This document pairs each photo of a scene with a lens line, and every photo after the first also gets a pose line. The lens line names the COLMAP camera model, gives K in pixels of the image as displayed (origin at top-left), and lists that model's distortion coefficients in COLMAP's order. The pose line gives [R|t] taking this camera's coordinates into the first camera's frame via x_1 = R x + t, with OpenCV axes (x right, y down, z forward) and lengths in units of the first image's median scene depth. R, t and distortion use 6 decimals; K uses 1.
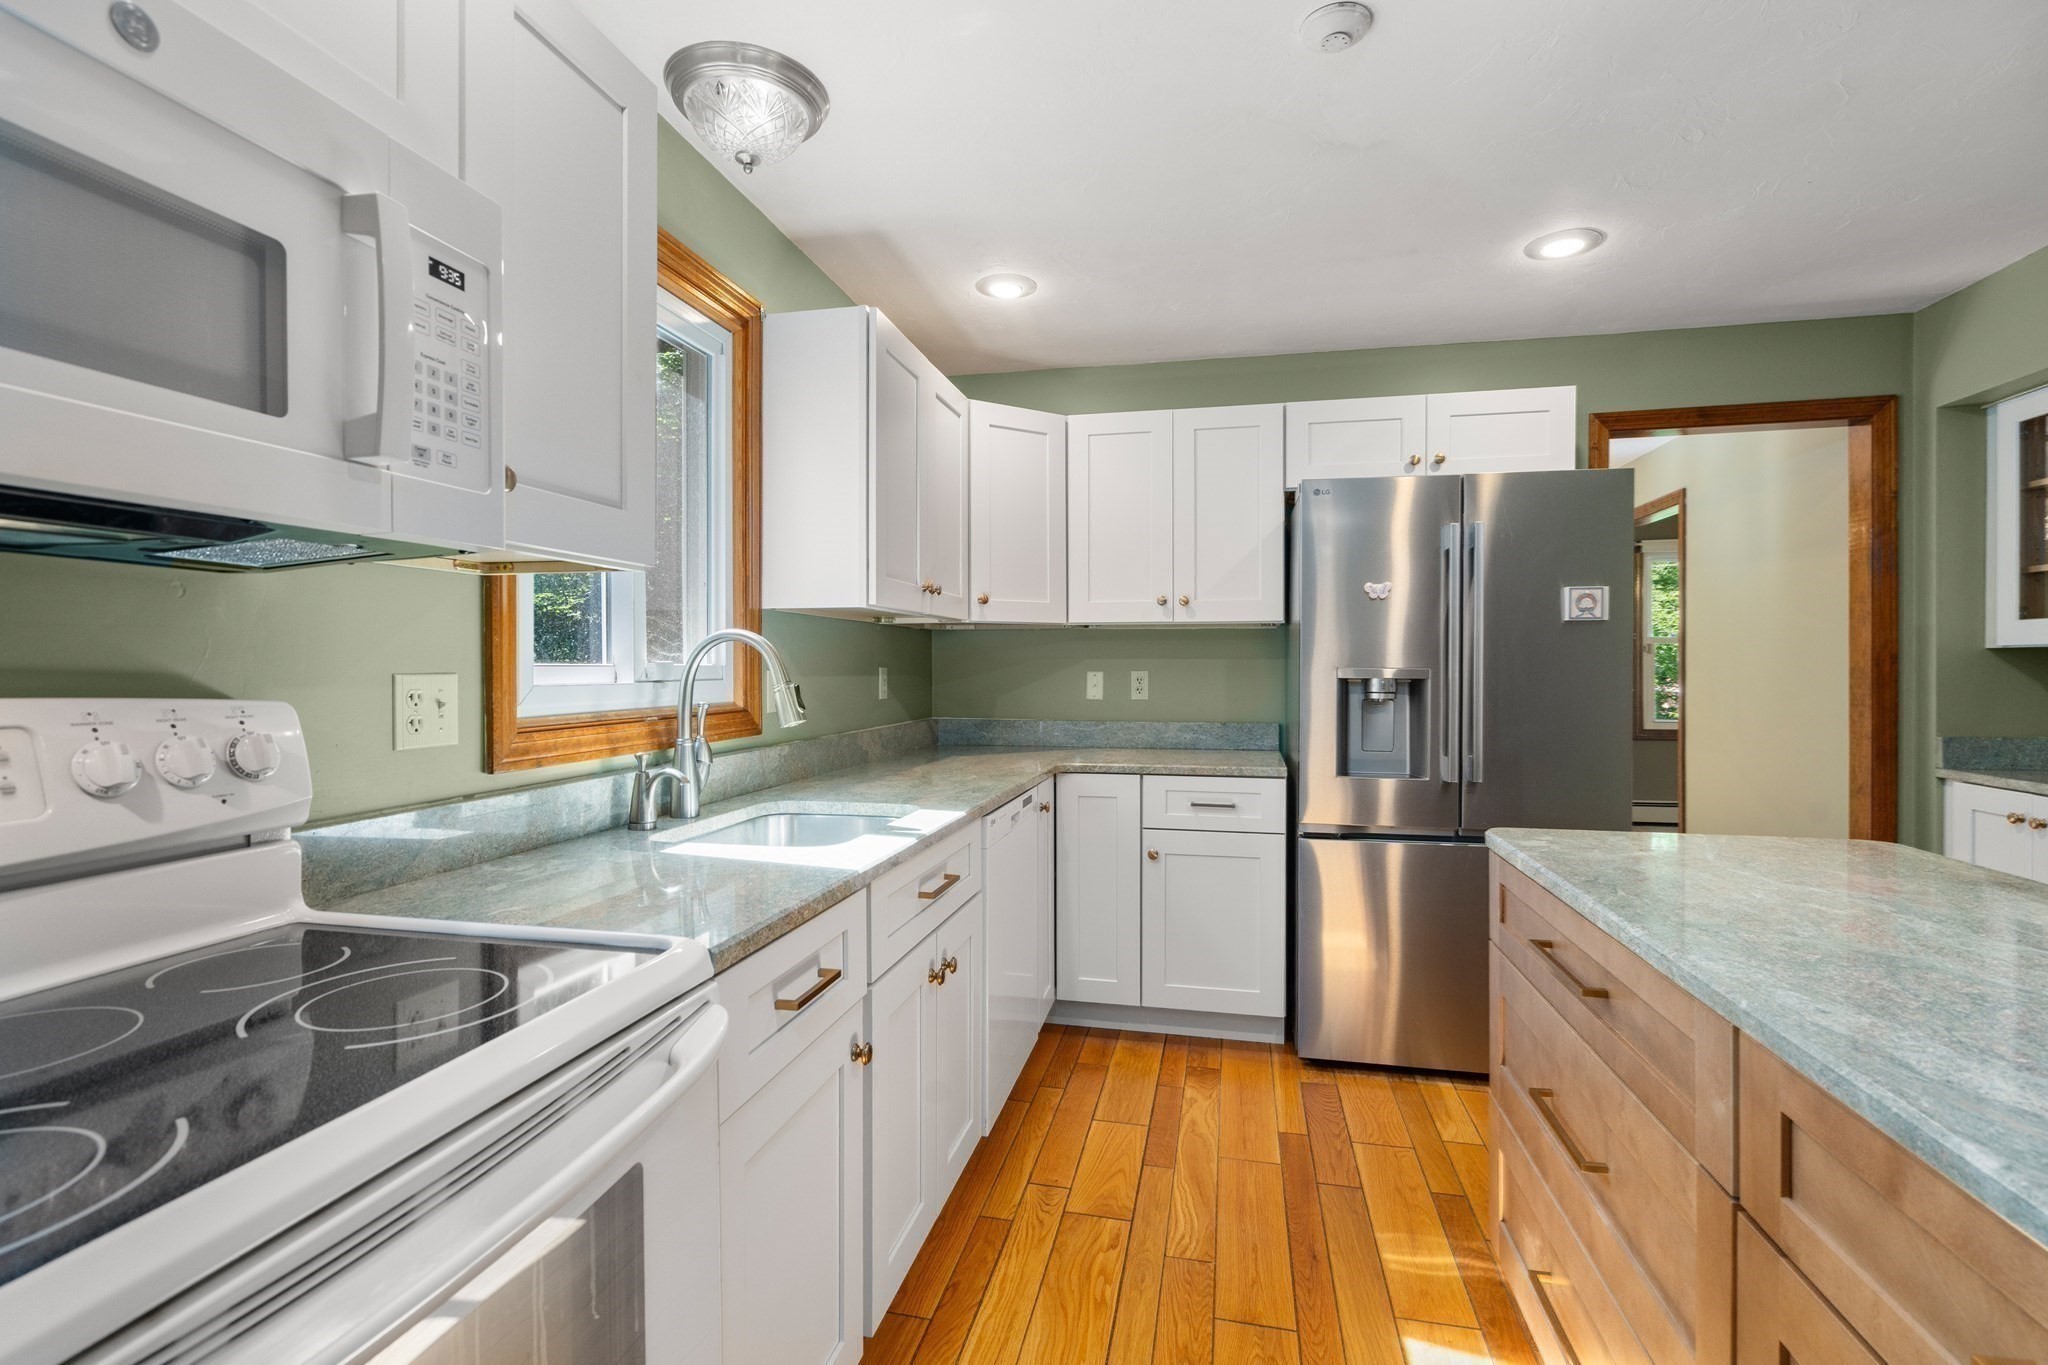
lens RADIAL K [[941.3, 0, 1027.4], [0, 941.3, 675.3], [0, 0, 1]] dist [-0.000459, 0.000898]
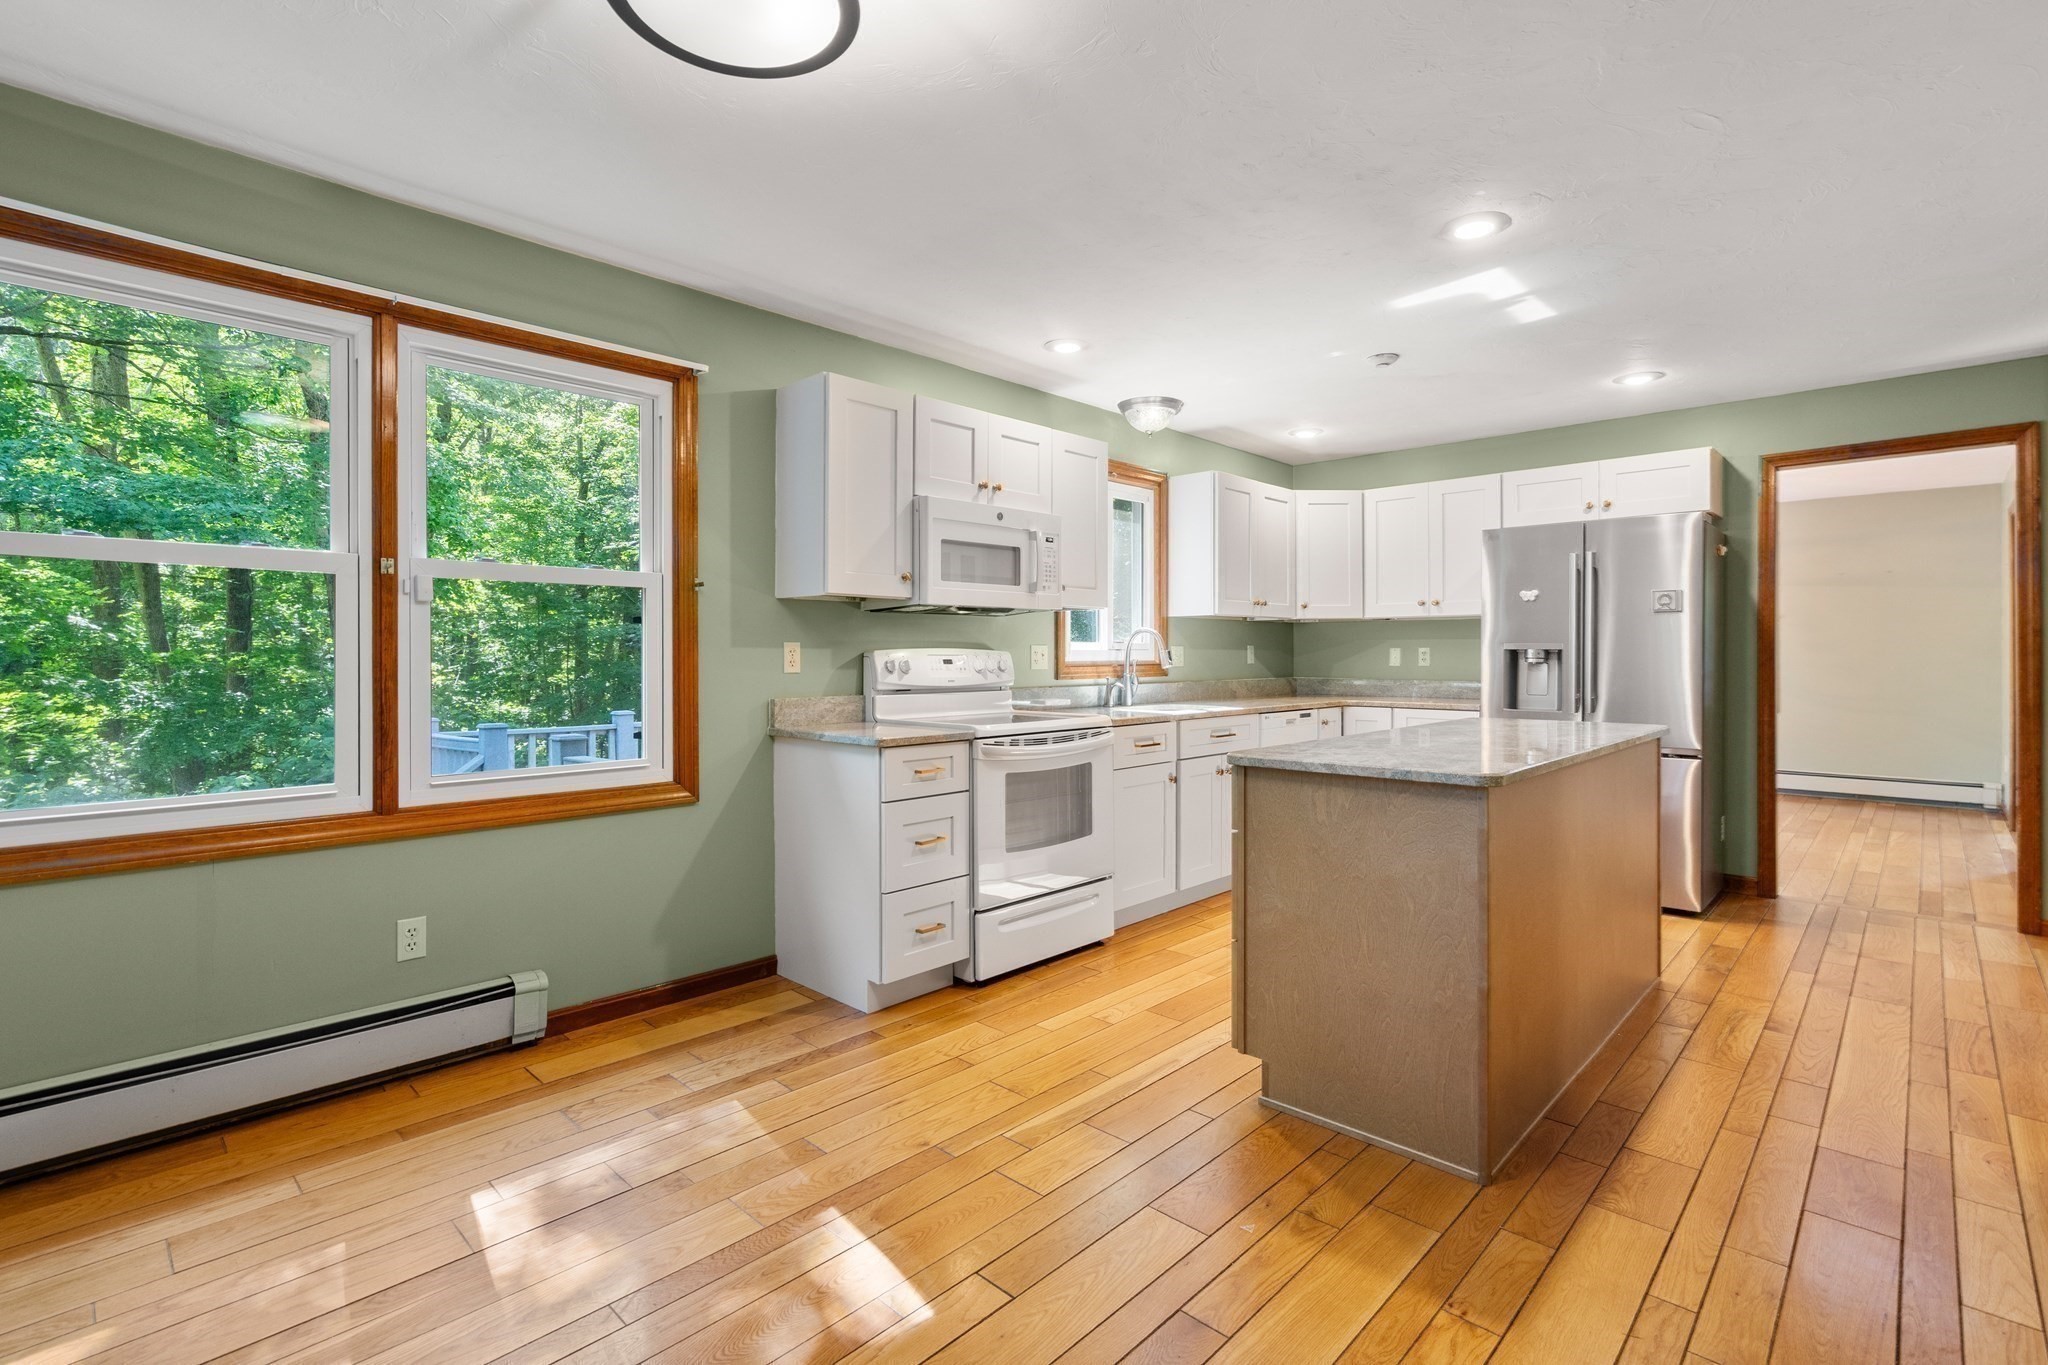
lens RADIAL K [[941.3, 0, 1012.2], [0, 941.3, 653.9], [0, 0, 1]] dist [-0.000459, 0.000898]
pose [[0.848736, -0.001786, -0.528814, 0.463030], [-0.003014, 0.999962, -0.008214, 0.026727], [0.528808, 0.008565, 0.848698, -0.841289]]
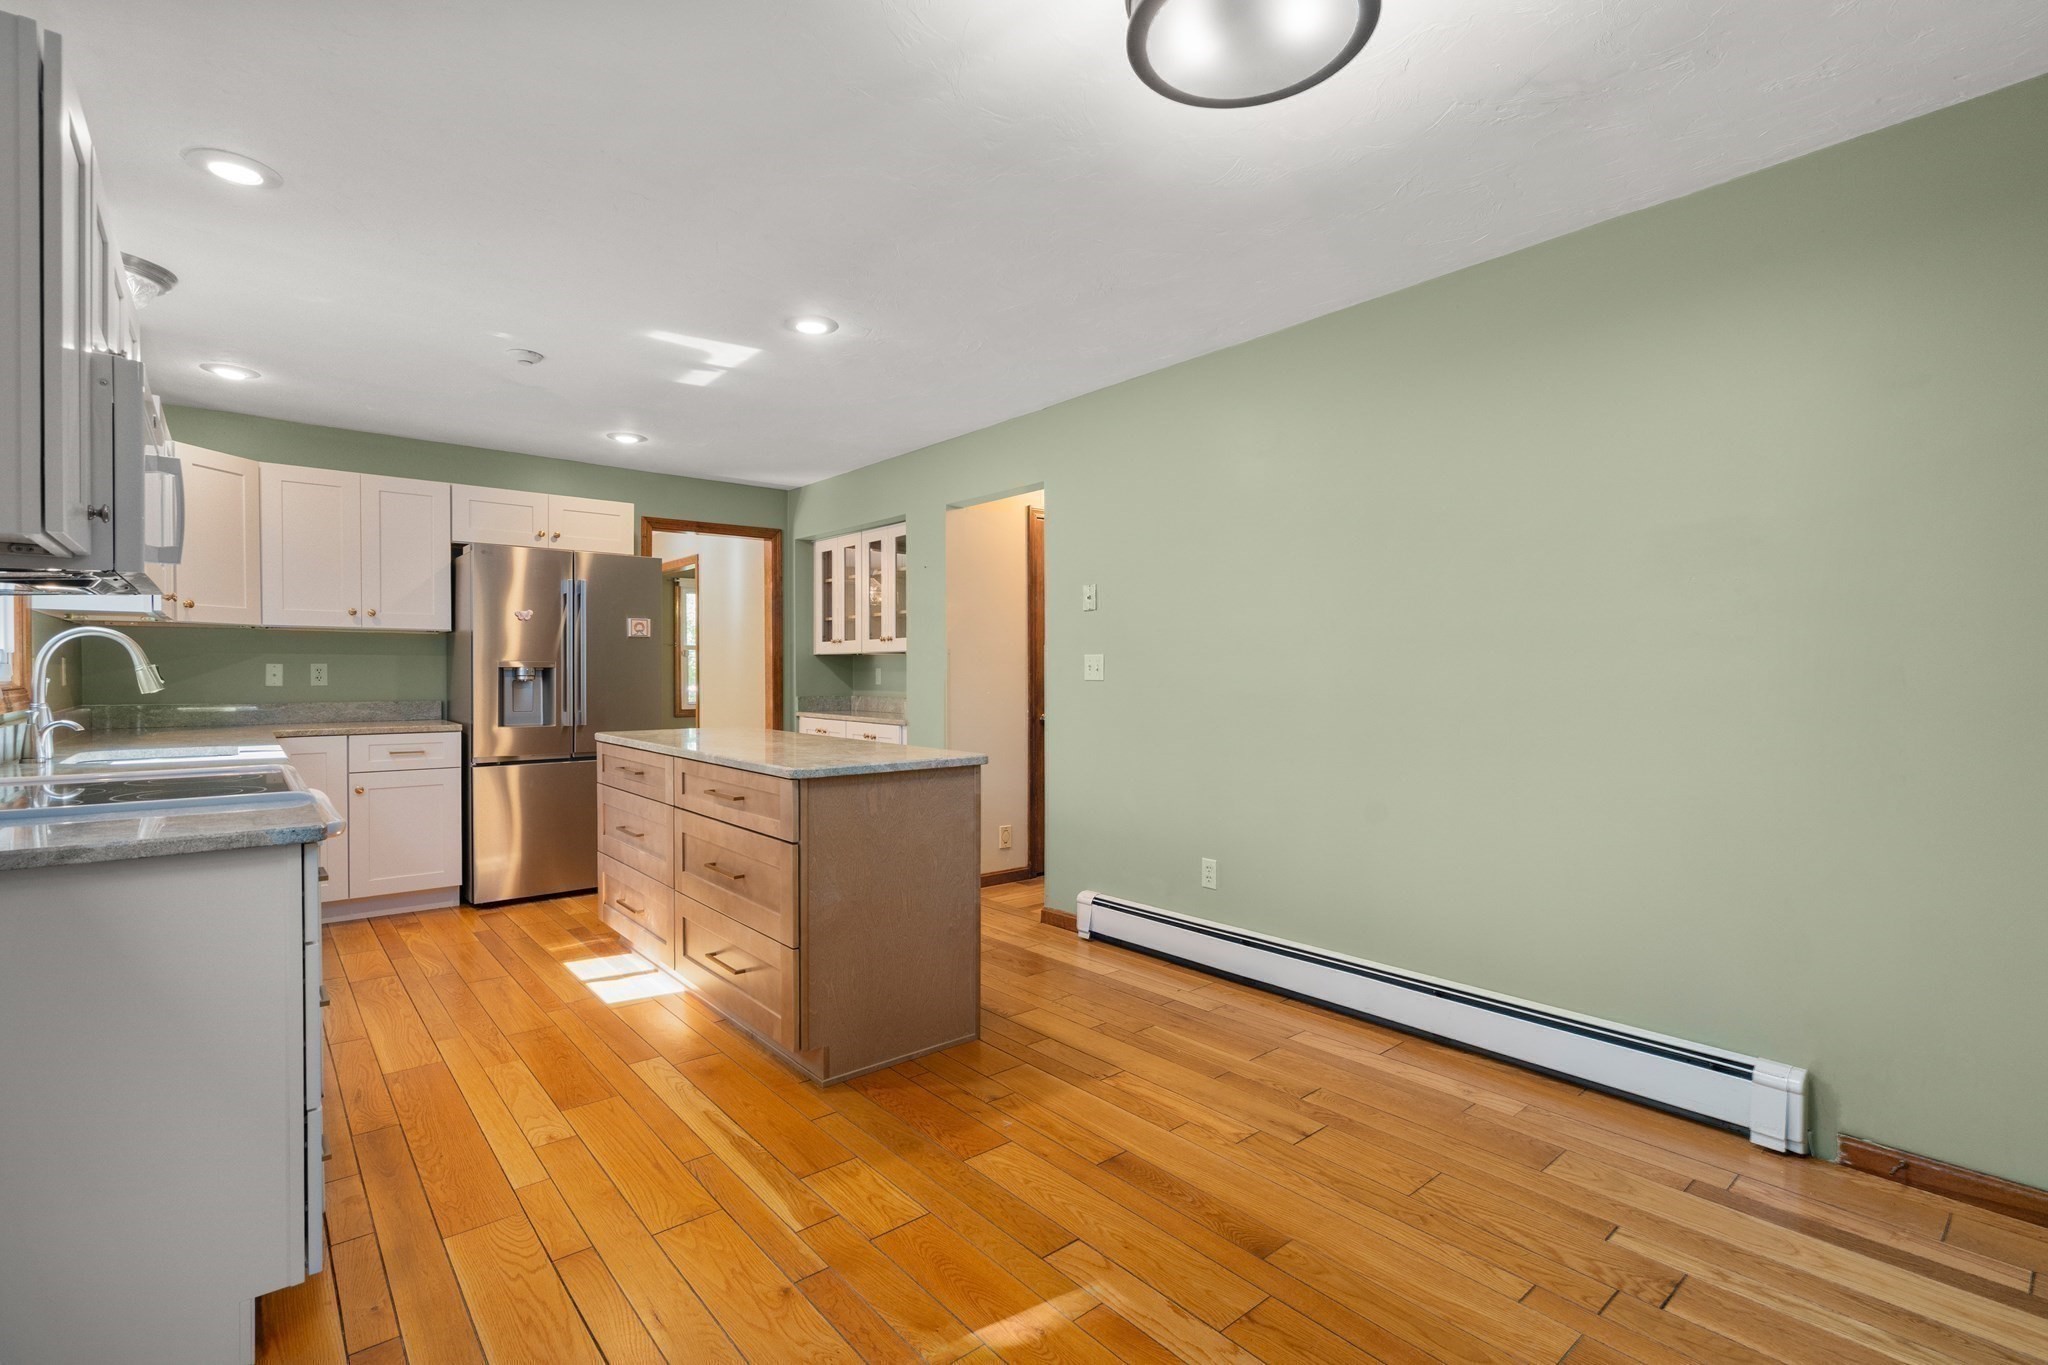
lens RADIAL K [[941.3, 0, 1025.6], [0, 941.3, 680.5], [0, 0, 1]] dist [-0.000459, 0.000898]
pose [[0.608260, -0.006410, 0.793712, -0.406817], [0.005525, 0.999977, 0.003842, 0.024877], [-0.793719, 0.002048, 0.608282, -0.715005]]
